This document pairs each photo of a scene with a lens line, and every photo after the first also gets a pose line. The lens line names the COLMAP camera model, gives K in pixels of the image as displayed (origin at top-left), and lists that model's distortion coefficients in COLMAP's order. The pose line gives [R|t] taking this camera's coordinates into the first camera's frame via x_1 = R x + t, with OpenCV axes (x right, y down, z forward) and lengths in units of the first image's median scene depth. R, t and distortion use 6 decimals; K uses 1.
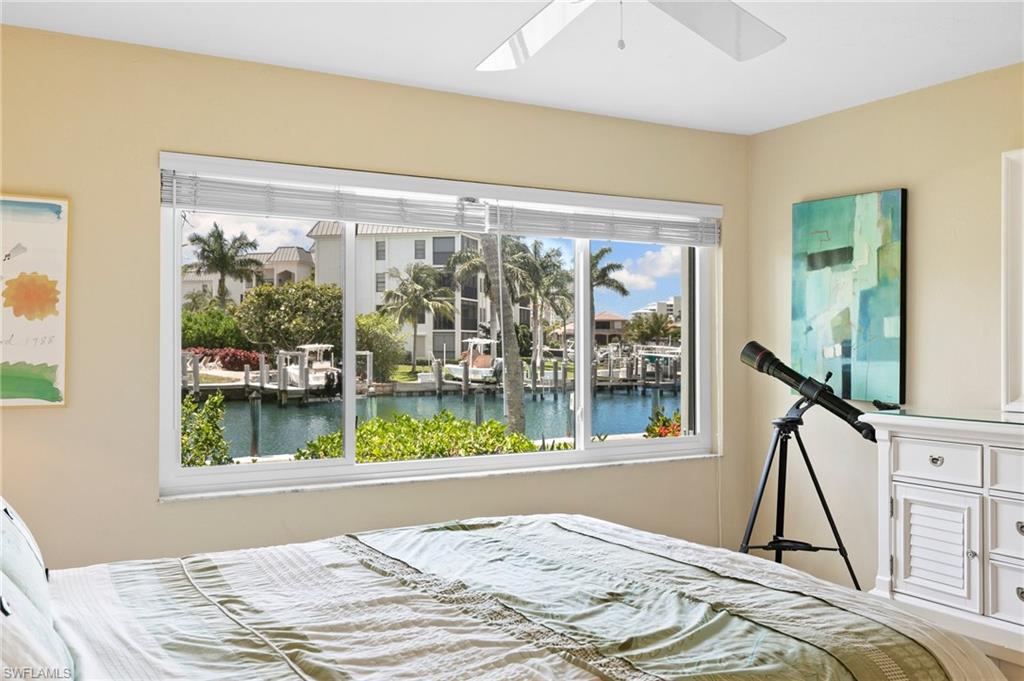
lens RADIAL K [[935.6, 0, 512.0], [0, 935.6, 340.5], [0, 0, 1]] dist [0.004050, 0.001082]
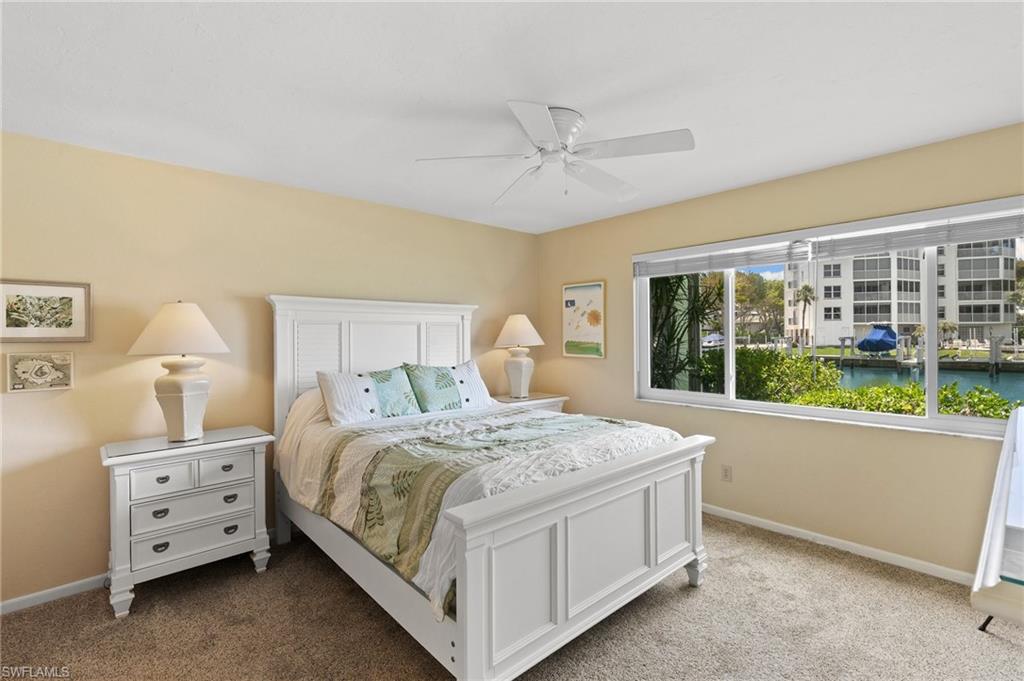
lens RADIAL K [[466.5, 0, 512.0], [0, 466.5, 340.5], [0, 0, 1]] dist [0.005800, 0.000097]
pose [[0.205109, 0.010326, -0.978685, 0.785456], [0.011094, 0.999856, 0.012874, -0.001112], [0.978676, -0.013498, 0.204965, 0.469070]]
